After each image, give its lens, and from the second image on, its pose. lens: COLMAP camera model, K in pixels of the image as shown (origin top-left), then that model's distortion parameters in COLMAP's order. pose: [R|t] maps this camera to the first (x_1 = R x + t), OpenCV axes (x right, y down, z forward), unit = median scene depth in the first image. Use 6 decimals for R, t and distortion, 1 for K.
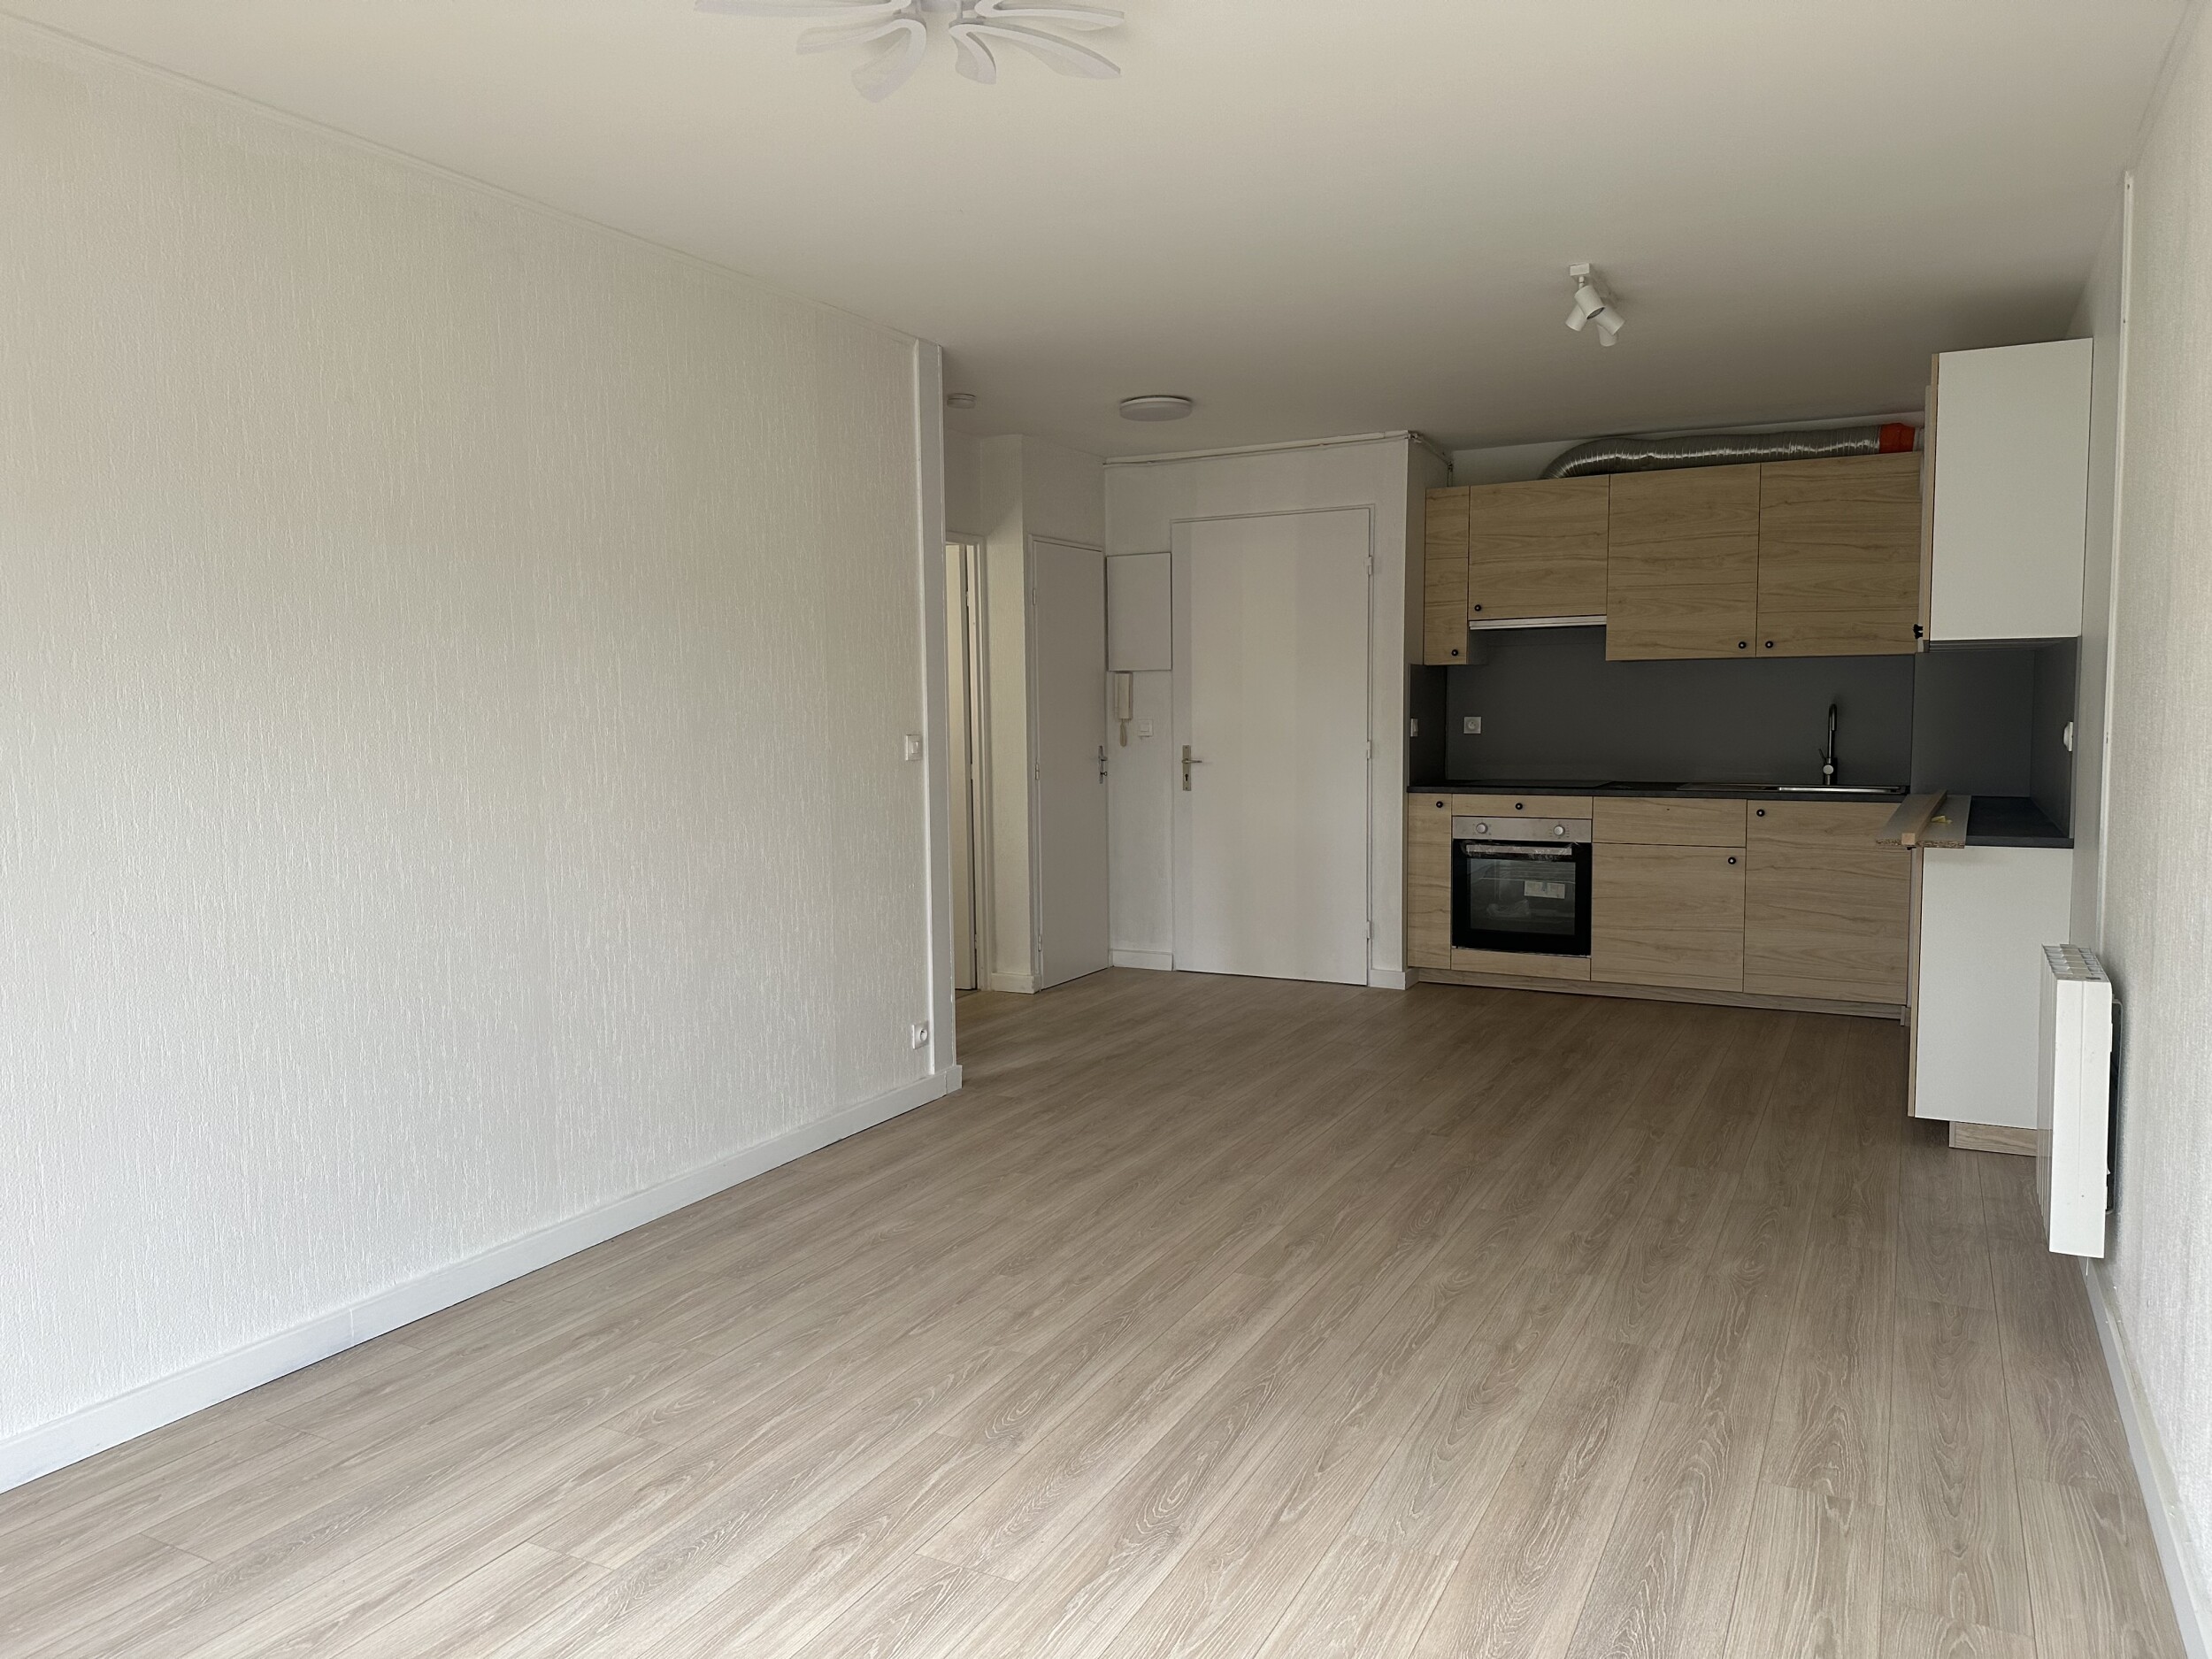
lens RADIAL K [[1558.1, 0, 1106.0], [0, 1558.1, 829.5], [0, 0, 1]] dist [-0.000798, -0.000647]
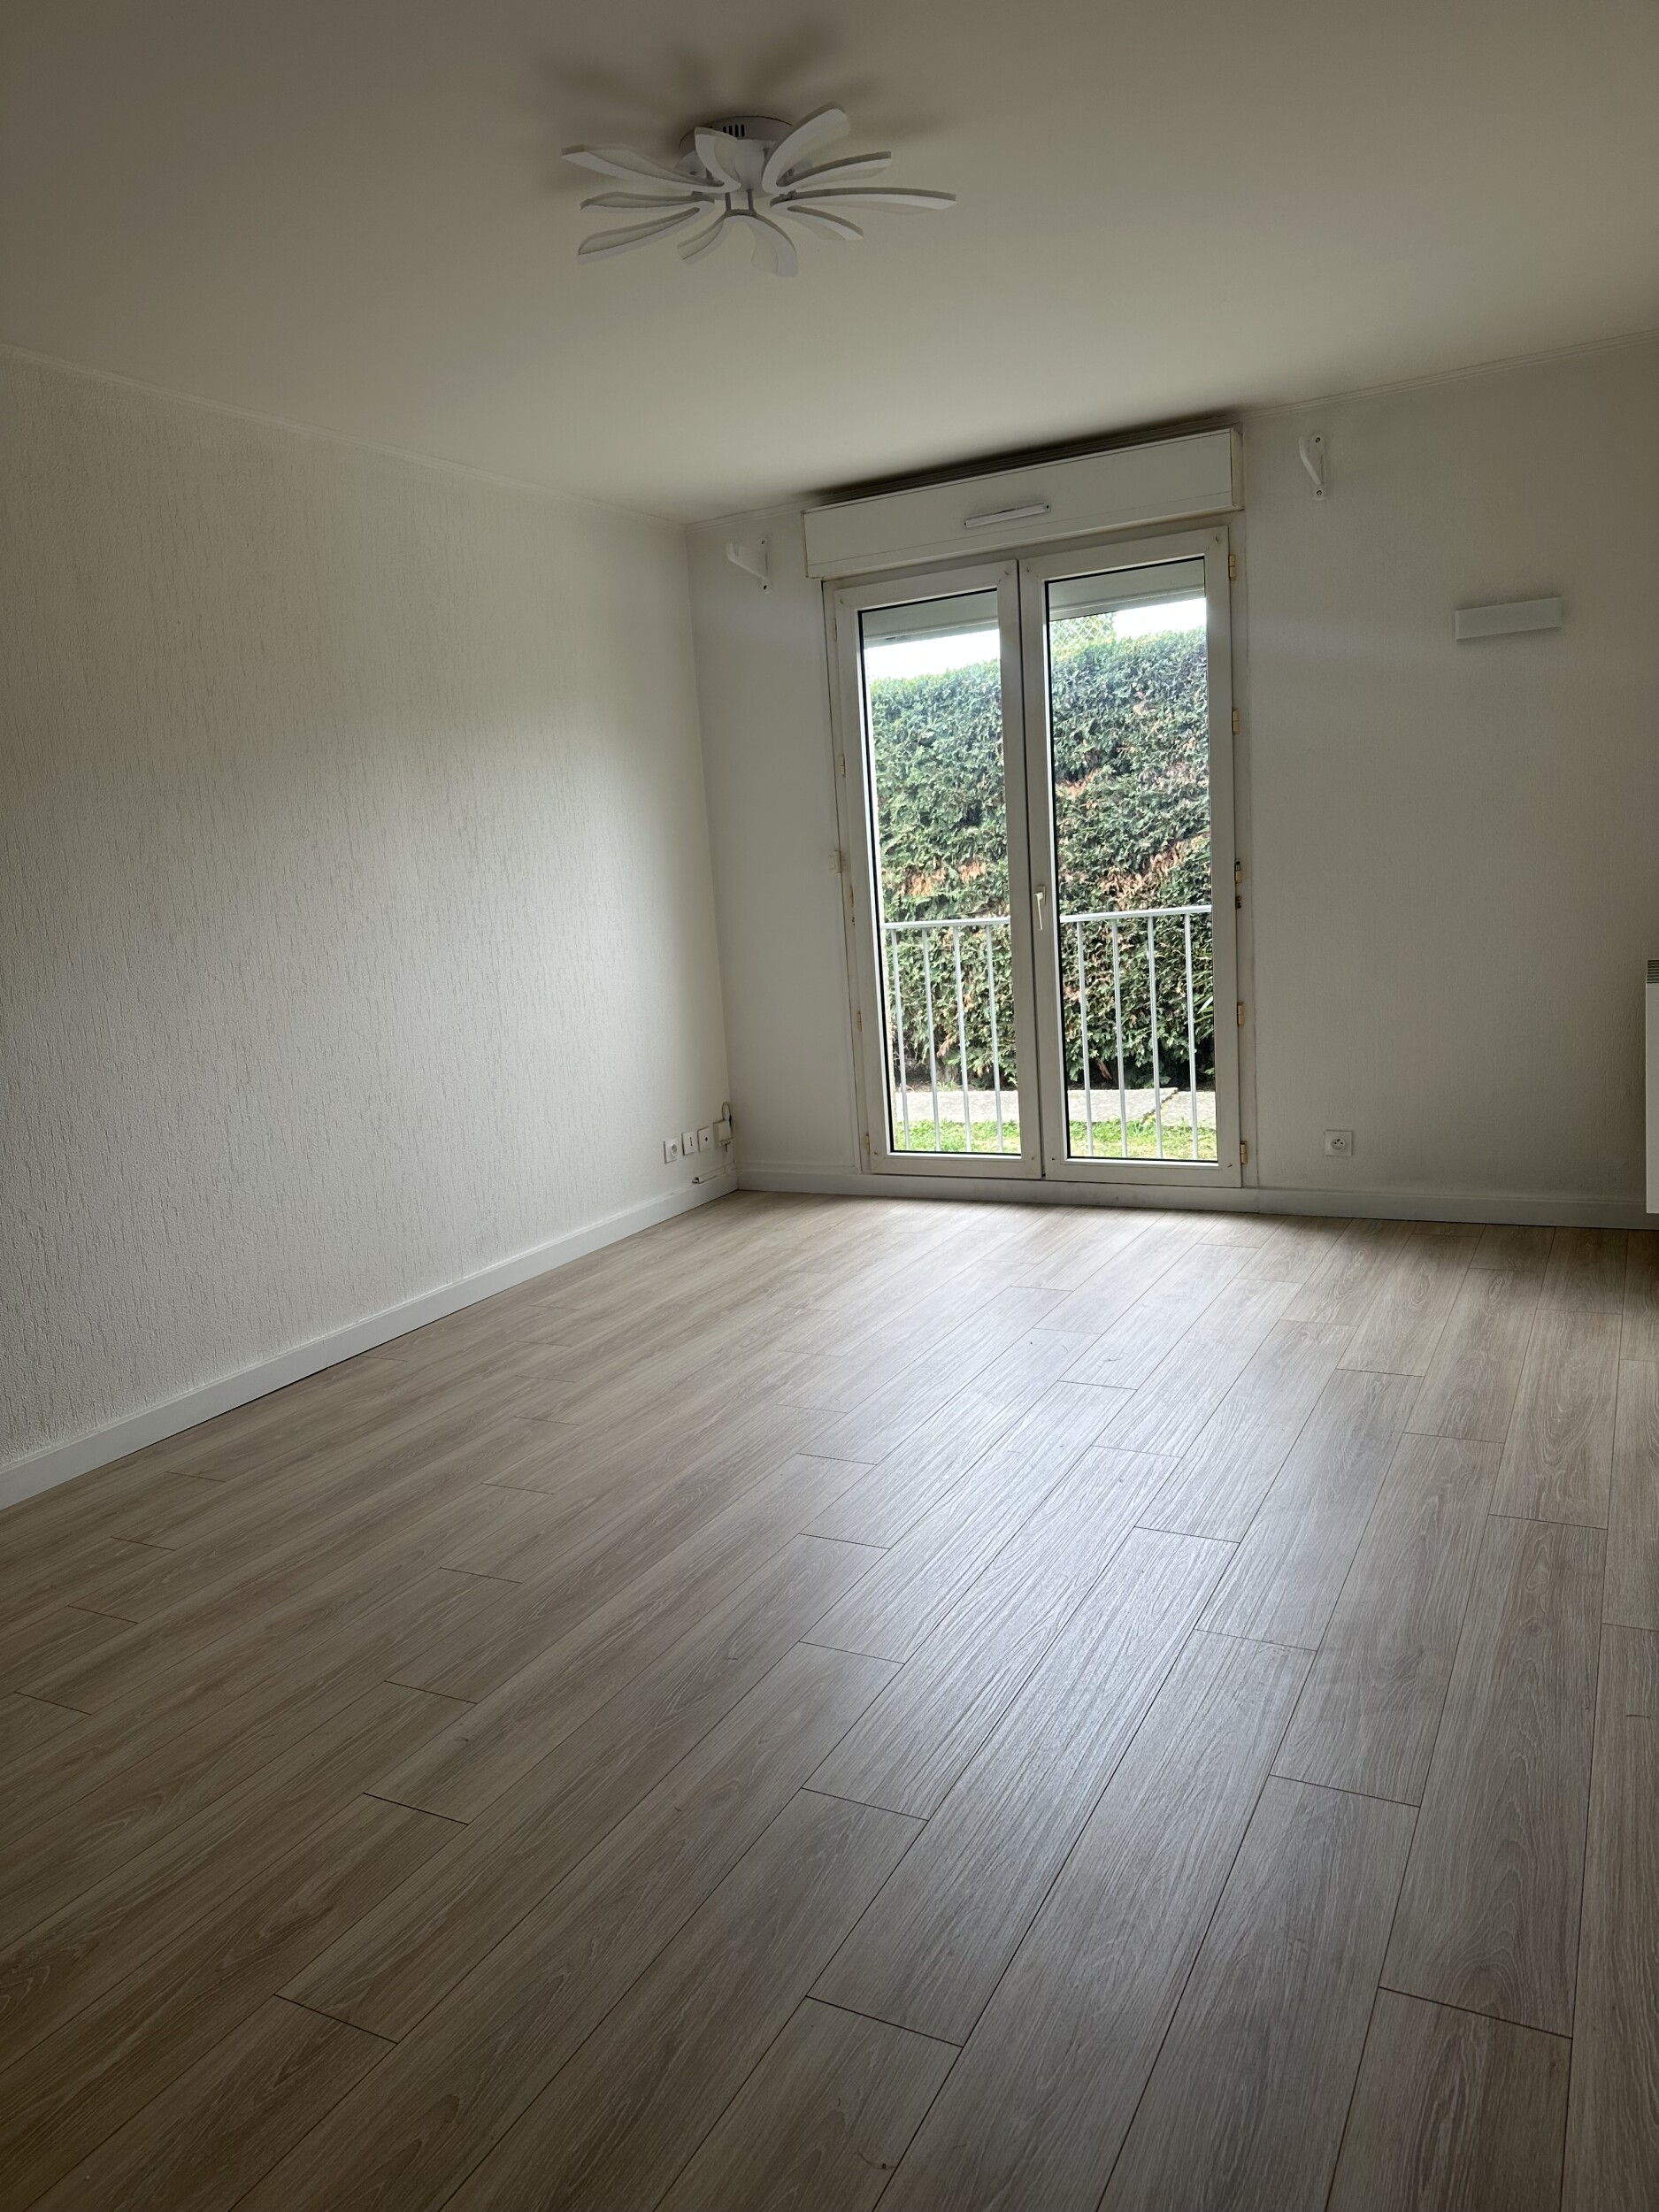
lens RADIAL K [[1558.1, 0, 829.5], [0, 1558.1, 1106.0], [0, 0, 1]] dist [-0.000798, -0.000647]
pose [[-0.996658, 0.080397, 0.014453, -0.076769], [0.081475, 0.965698, 0.246554, -0.101730], [0.005865, 0.246907, -0.969021, 1.350143]]
